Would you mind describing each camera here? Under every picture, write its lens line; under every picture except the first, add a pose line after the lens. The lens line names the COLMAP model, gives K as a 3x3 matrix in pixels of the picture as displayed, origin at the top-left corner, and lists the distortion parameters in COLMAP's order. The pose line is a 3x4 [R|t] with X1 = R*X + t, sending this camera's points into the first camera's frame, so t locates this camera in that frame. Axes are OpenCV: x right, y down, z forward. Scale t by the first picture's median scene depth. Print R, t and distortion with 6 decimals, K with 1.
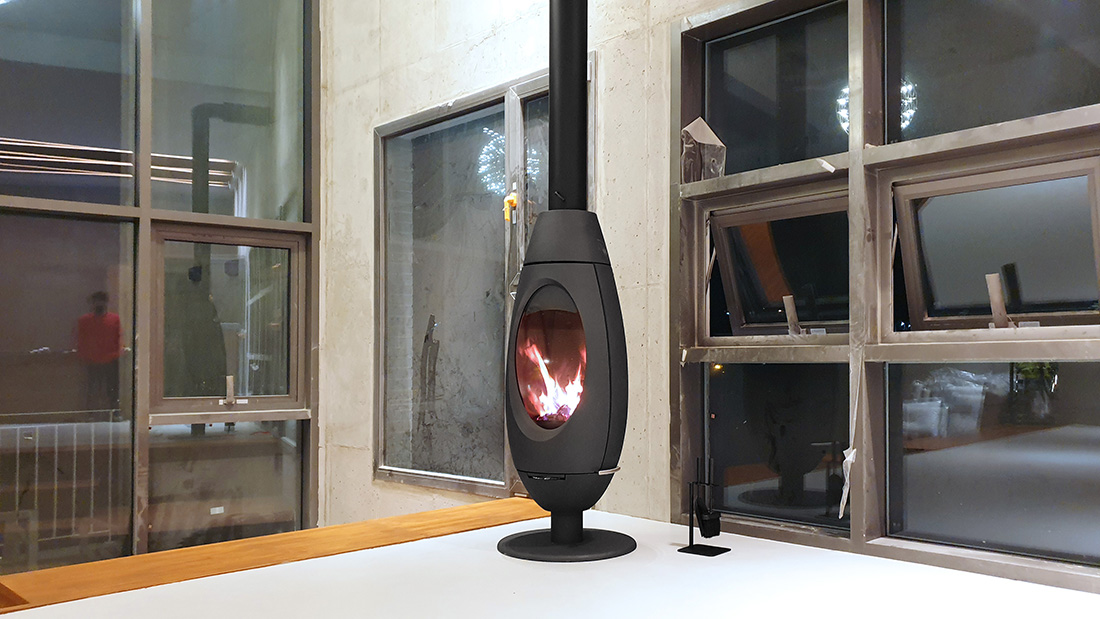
lens RADIAL K [[871.7, 0, 589.8], [0, 871.7, 343.0], [0, 0, 1]] dist [0.034451, -0.004175]
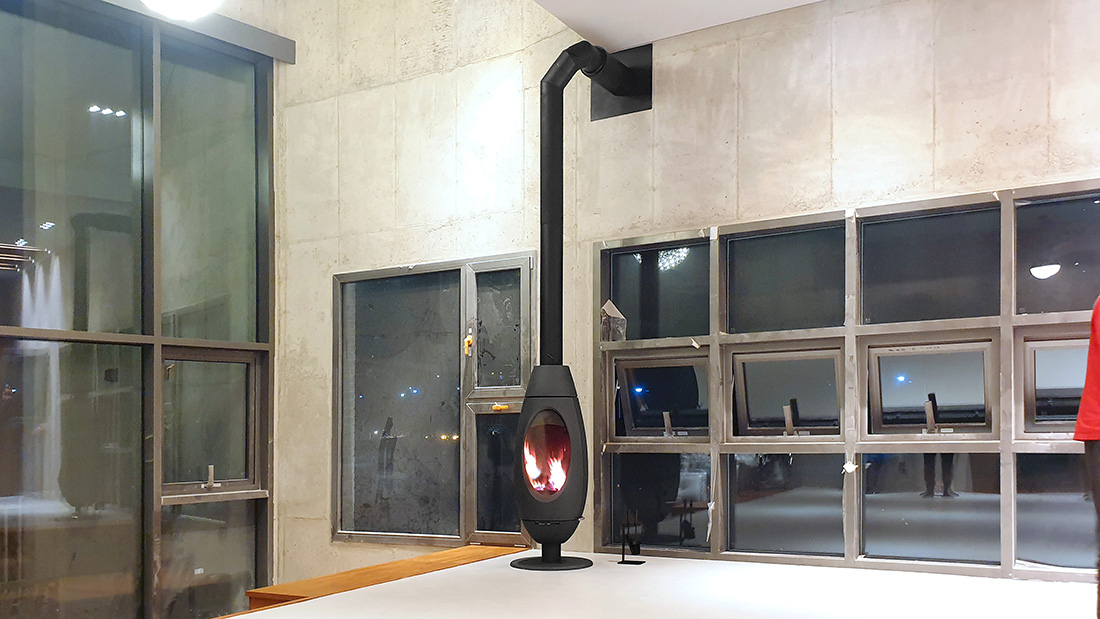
lens RADIAL K [[906.8, 0, 551.0], [0, 906.8, 418.2], [0, 0, 1]] dist [-0.038538, -0.009180]
pose [[0.956795, 0.001066, 0.290763, -0.434818], [-0.000554, 0.999998, -0.001843, -0.035970], [-0.290764, 0.001603, 0.956793, -0.528050]]
